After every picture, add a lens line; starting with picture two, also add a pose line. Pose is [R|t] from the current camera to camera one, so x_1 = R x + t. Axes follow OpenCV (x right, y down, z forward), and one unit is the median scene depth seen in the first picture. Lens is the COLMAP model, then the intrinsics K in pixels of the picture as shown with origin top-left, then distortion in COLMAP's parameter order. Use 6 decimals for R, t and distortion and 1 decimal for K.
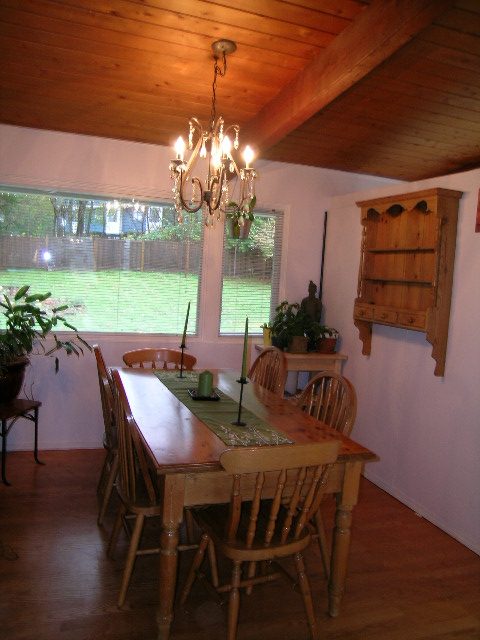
lens RADIAL K [[533.6, 0, 242.1], [0, 533.6, 315.6], [0, 0, 1]] dist [-0.101891, 0.059379]
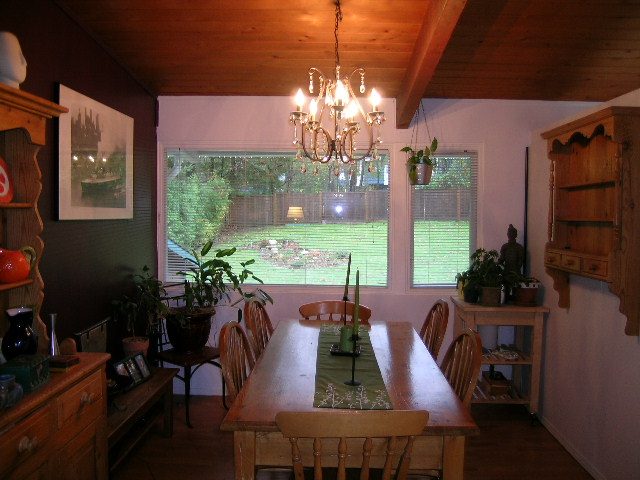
lens RADIAL K [[533.6, 0, 319.9], [0, 533.6, 243.7], [0, 0, 1]] dist [-0.101891, 0.059379]
pose [[0.932020, -0.034510, -0.360760, 0.184271], [0.020345, 0.998868, -0.042991, -0.001941], [0.361835, 0.032728, 0.931667, 0.063165]]
